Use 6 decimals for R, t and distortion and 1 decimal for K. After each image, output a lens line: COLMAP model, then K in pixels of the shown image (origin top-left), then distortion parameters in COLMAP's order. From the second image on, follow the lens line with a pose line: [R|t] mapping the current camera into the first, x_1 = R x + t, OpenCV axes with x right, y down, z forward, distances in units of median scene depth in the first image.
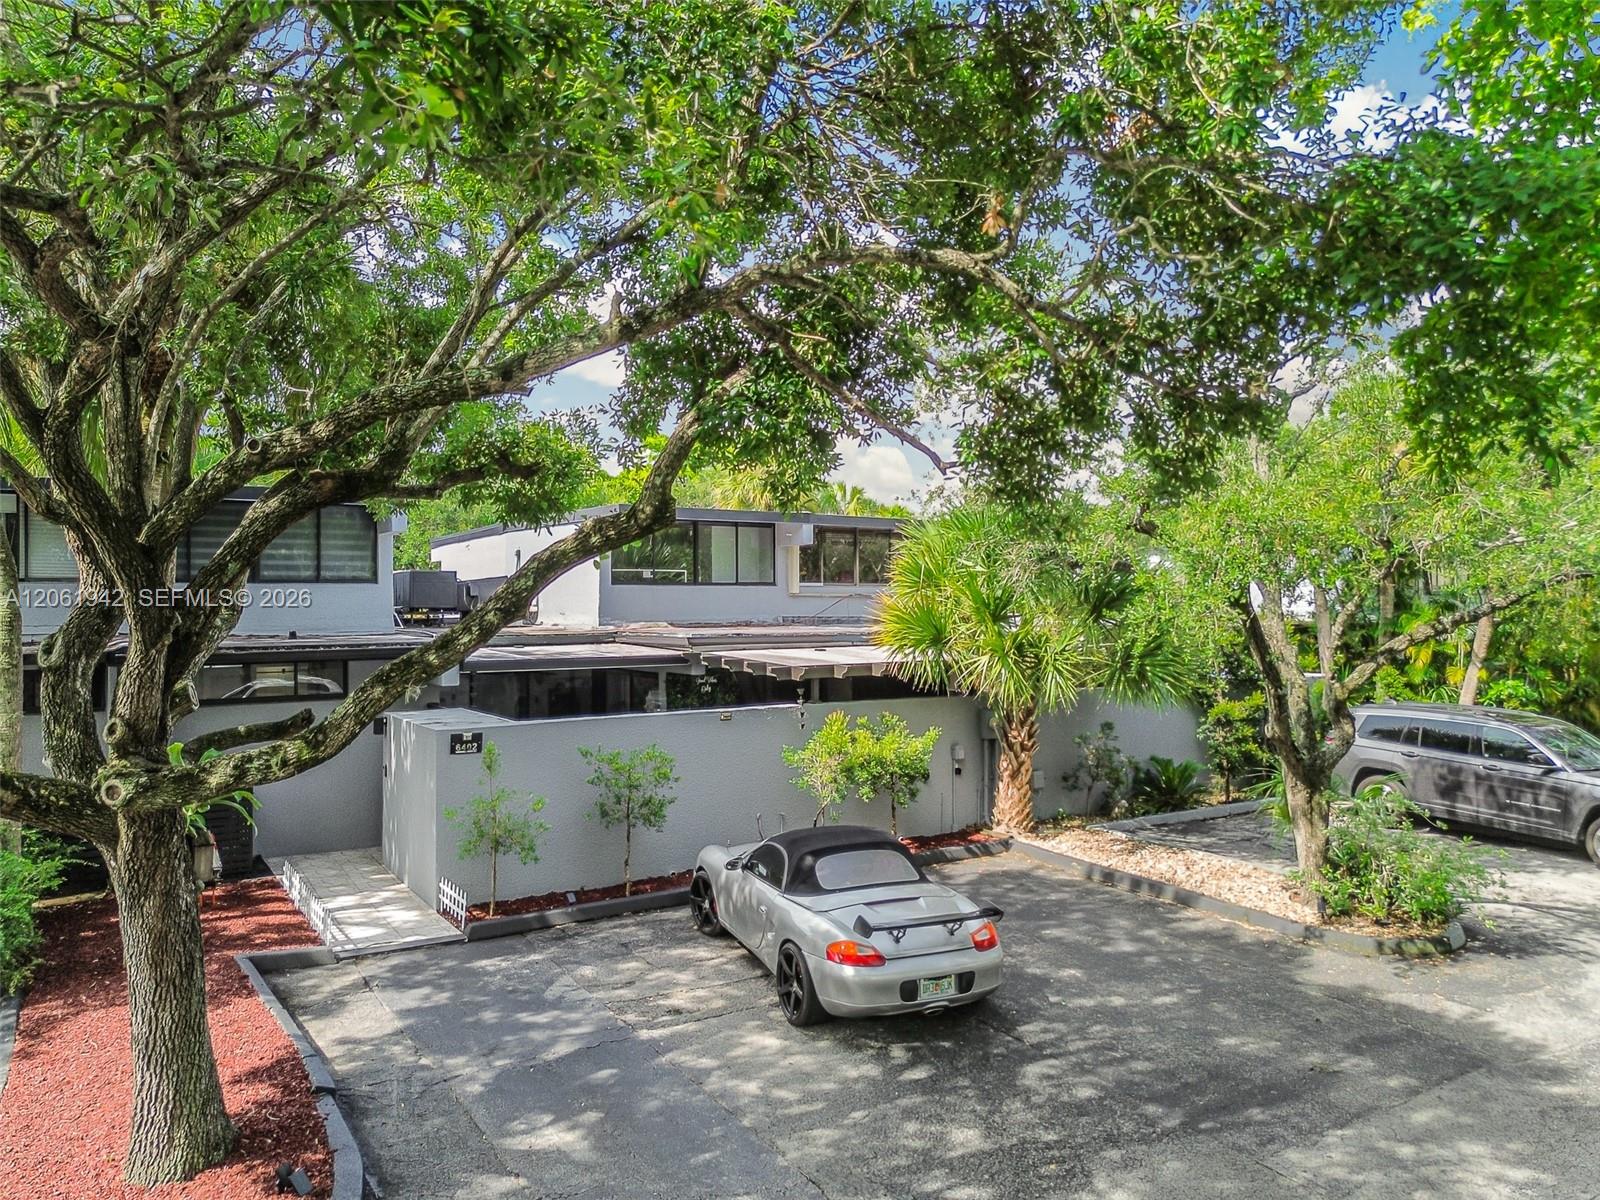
lens RADIAL K [[1112.7, 0, 809.7], [0, 1112.7, 583.6], [0, 0, 1]] dist [0.066099, -0.051941]
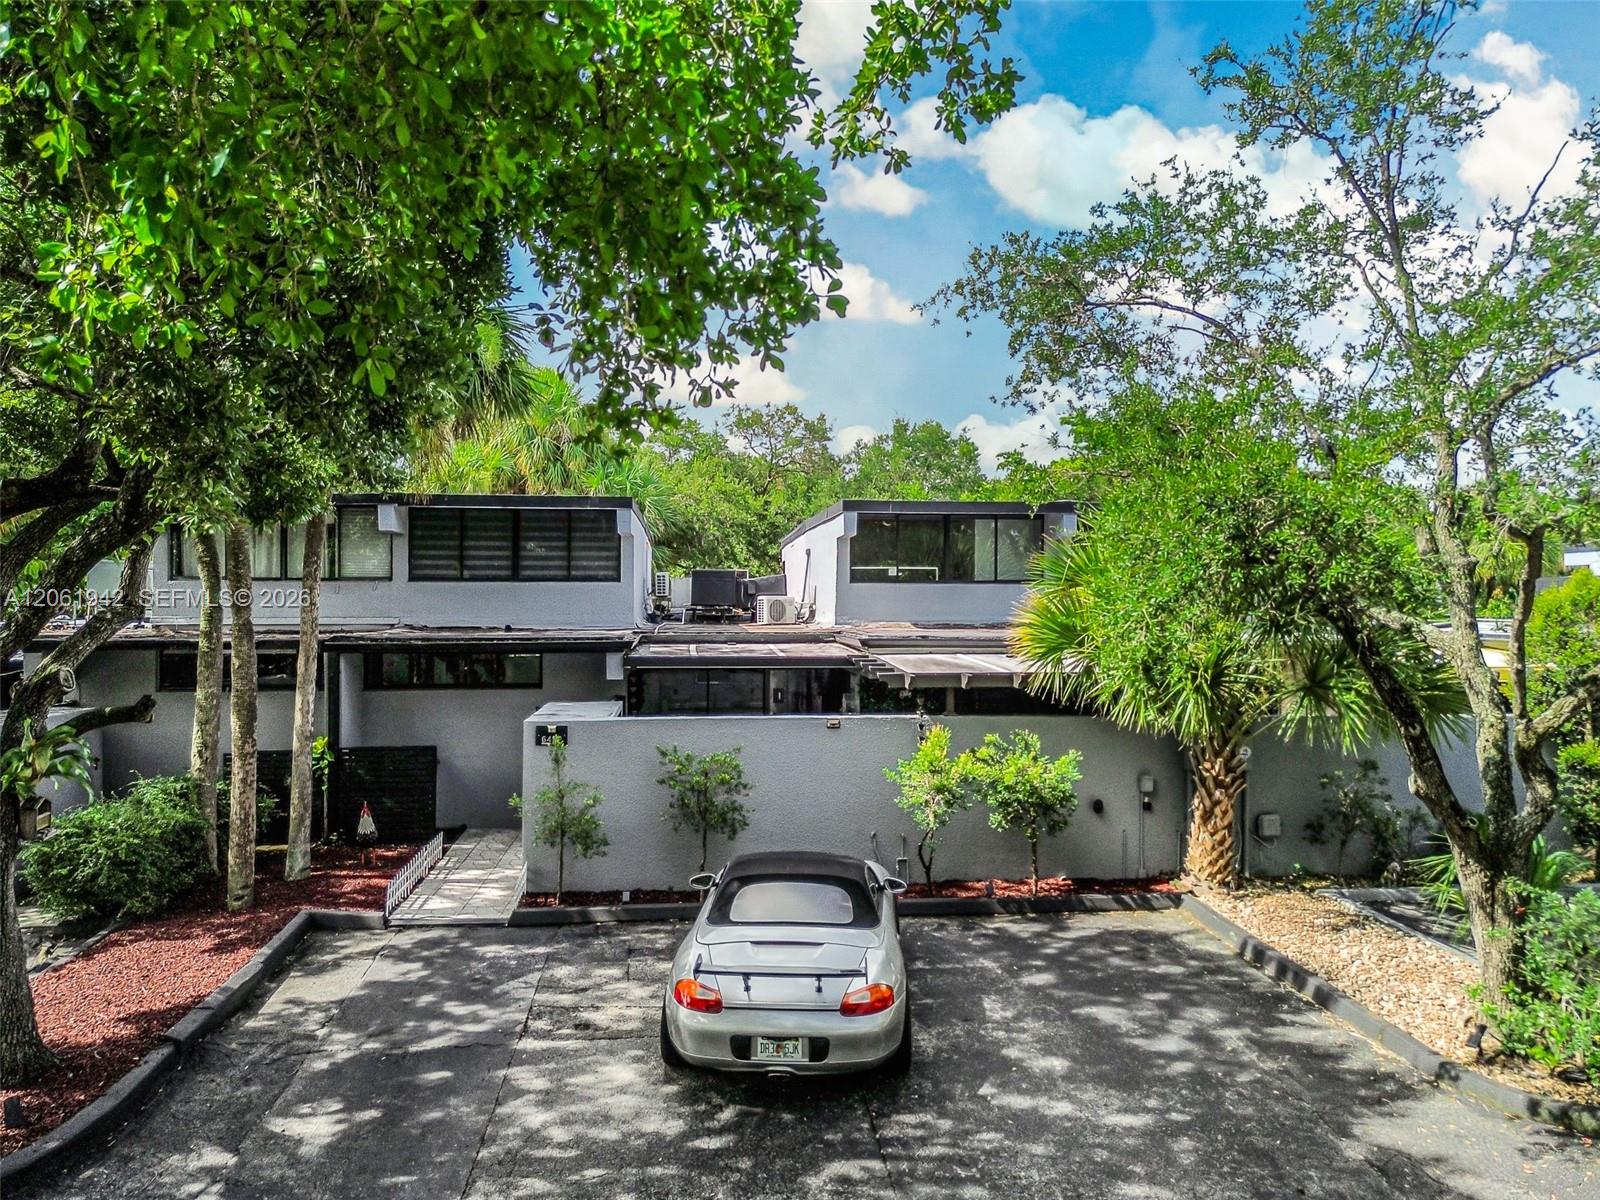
lens RADIAL K [[1135.6, 0, 824.2], [0, 1135.6, 601.1], [0, 0, 1]] dist [0.067173, -0.056390]
pose [[0.898183, 0.007302, -0.439560, 0.446363], [0.000085, 0.999859, 0.016783, 0.000738], [0.439621, -0.015111, 0.898056, 0.193645]]
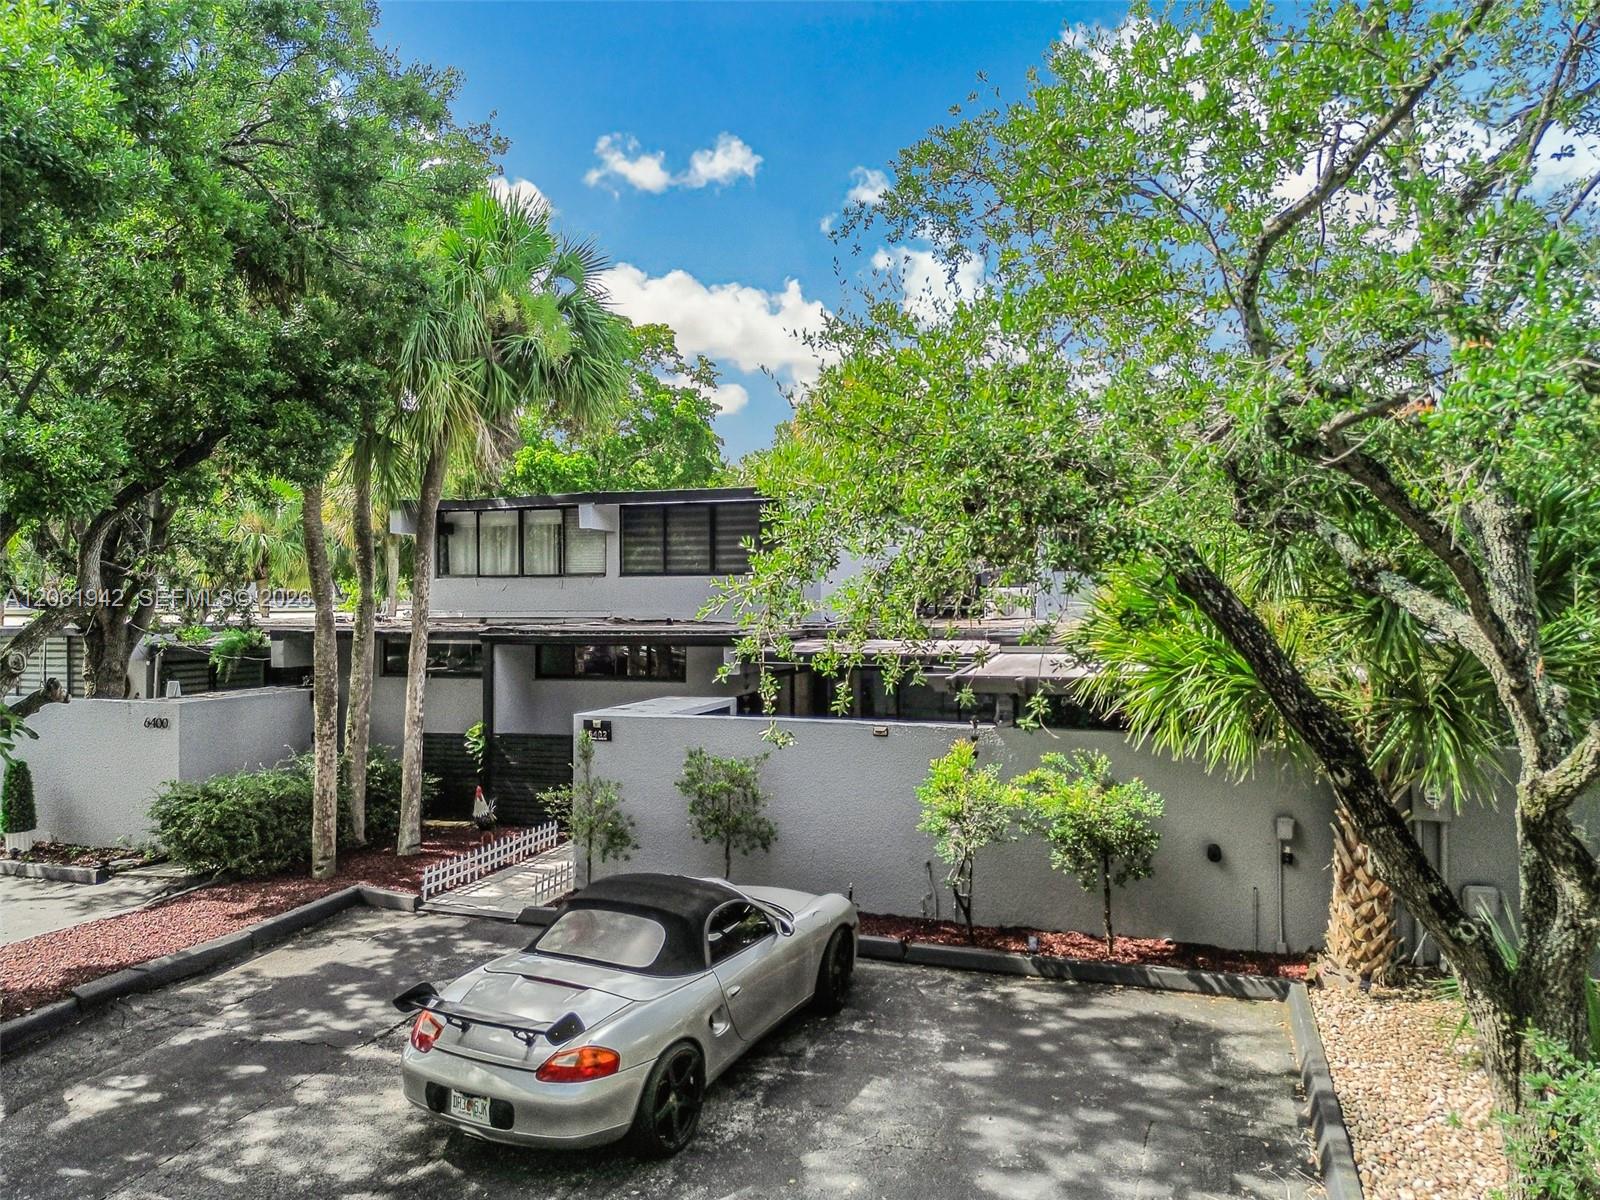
lens RADIAL K [[1135.6, 0, 824.2], [0, 1135.6, 601.1], [0, 0, 1]] dist [0.067173, -0.056390]
pose [[0.634976, 0.004499, -0.772518, 0.716773], [0.011982, 0.999805, 0.015672, 0.014600], [0.772439, -0.019208, 0.634799, 0.595202]]
